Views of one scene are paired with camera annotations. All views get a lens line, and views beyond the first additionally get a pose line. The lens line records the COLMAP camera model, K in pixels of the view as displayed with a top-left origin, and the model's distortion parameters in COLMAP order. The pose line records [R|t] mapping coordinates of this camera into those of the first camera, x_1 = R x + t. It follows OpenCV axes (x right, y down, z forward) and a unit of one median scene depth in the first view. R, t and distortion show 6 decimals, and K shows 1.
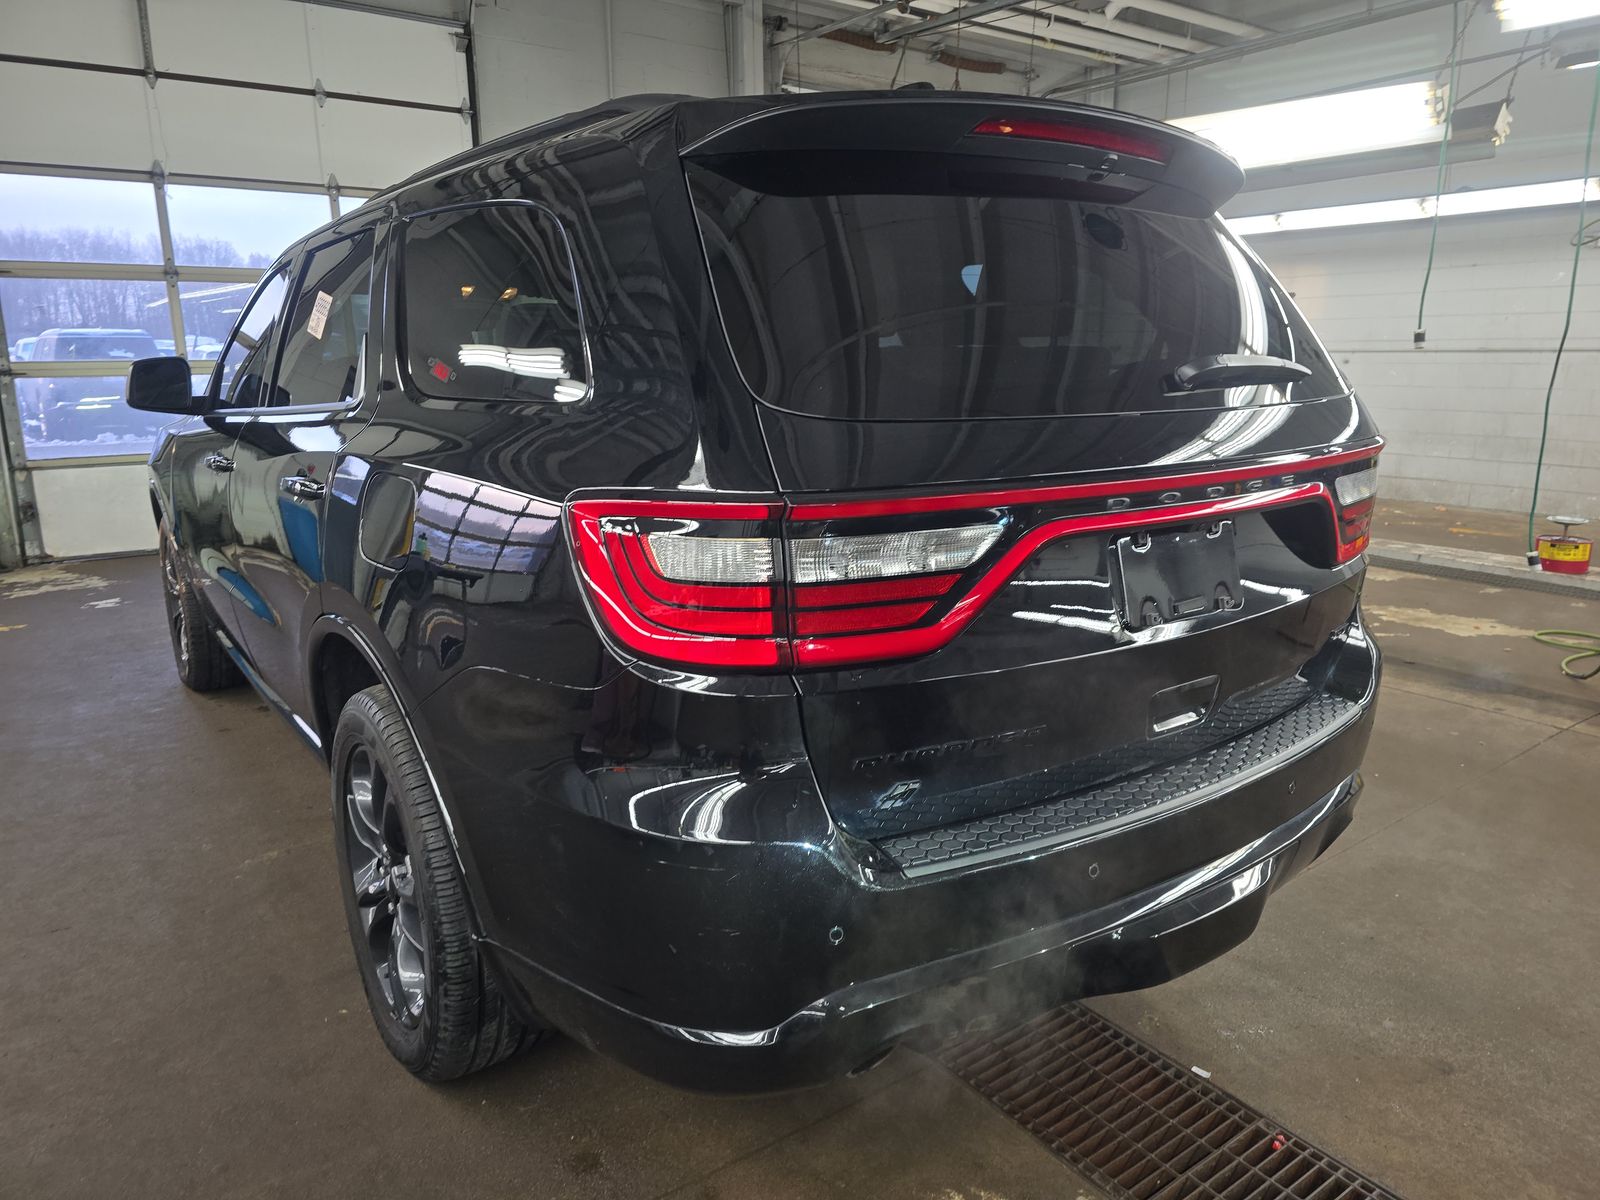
lens RADIAL K [[1083.4, 0, 800.0], [0, 1083.4, 600.0], [0, 0, 1]] dist [0.023897, -0.026541]
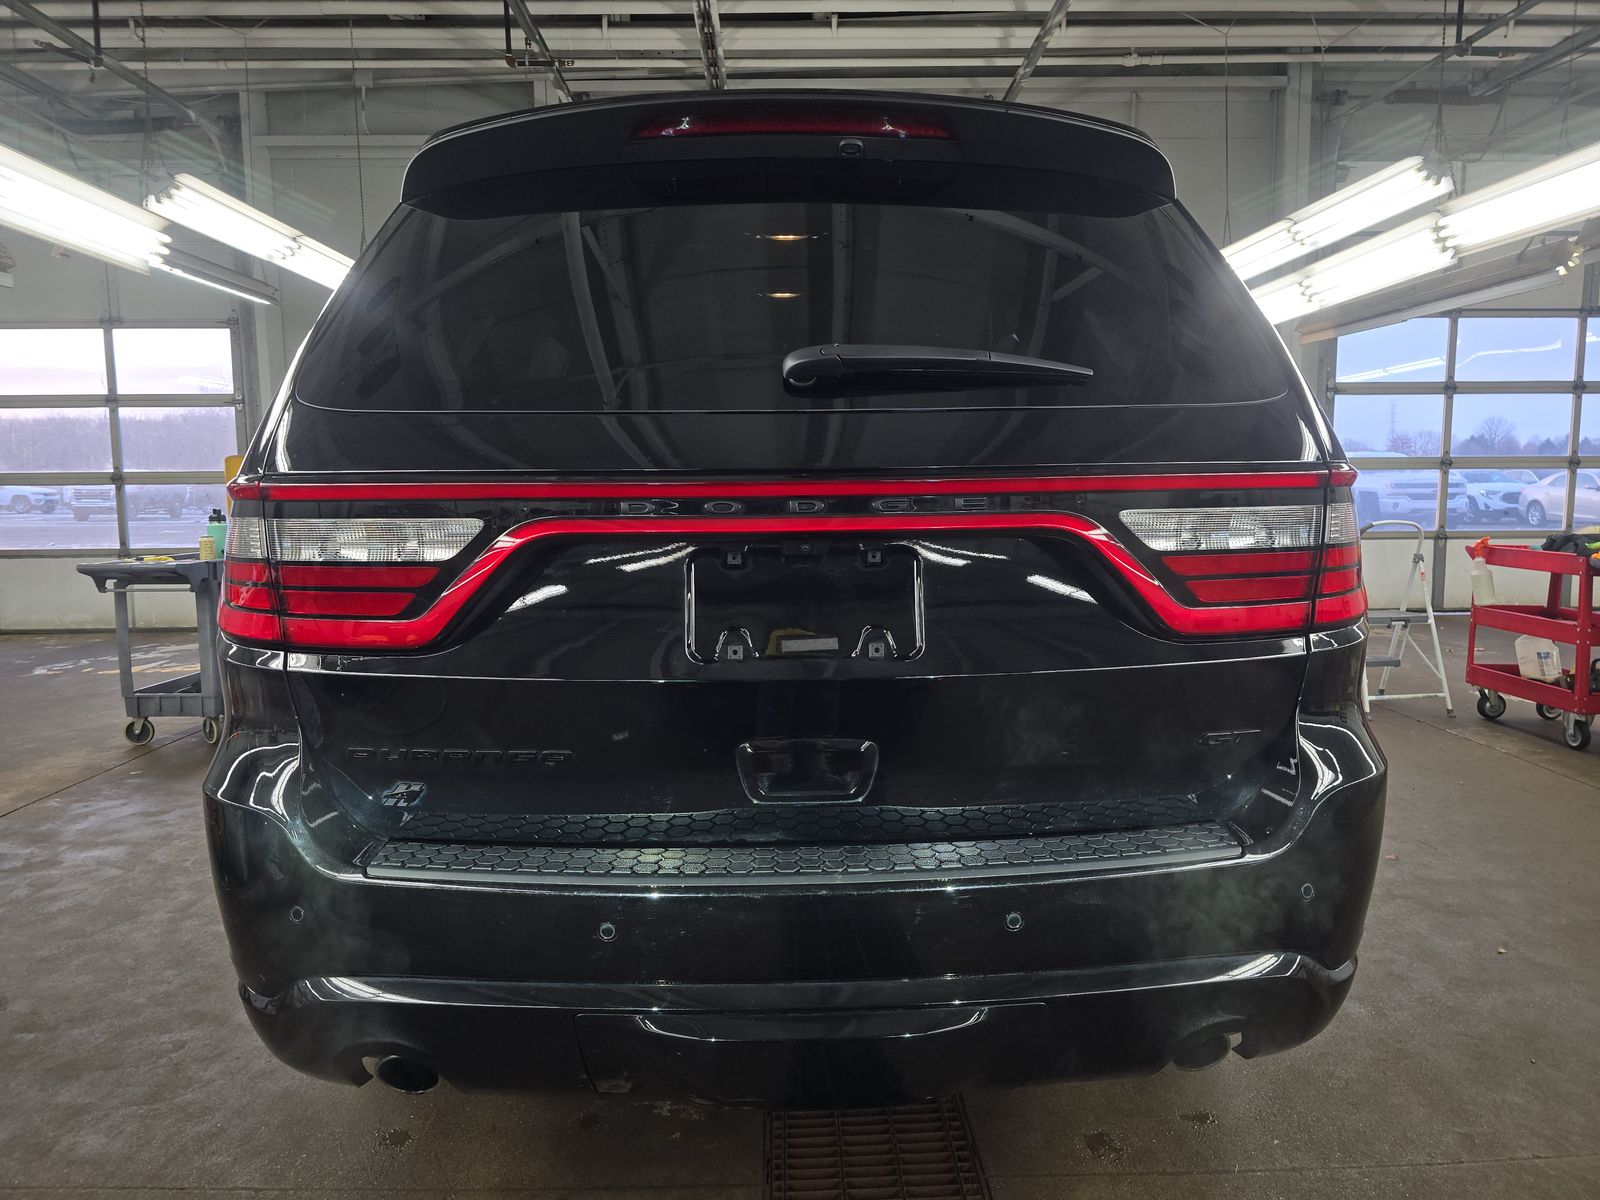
lens RADIAL K [[1083.4, 0, 800.0], [0, 1083.4, 600.0], [0, 0, 1]] dist [0.023897, -0.026541]
pose [[0.829299, 0.051015, -0.556471, 0.141473], [-0.112444, 0.990689, -0.076751, 0.006450], [0.547375, 0.126221, 0.827314, 0.056532]]
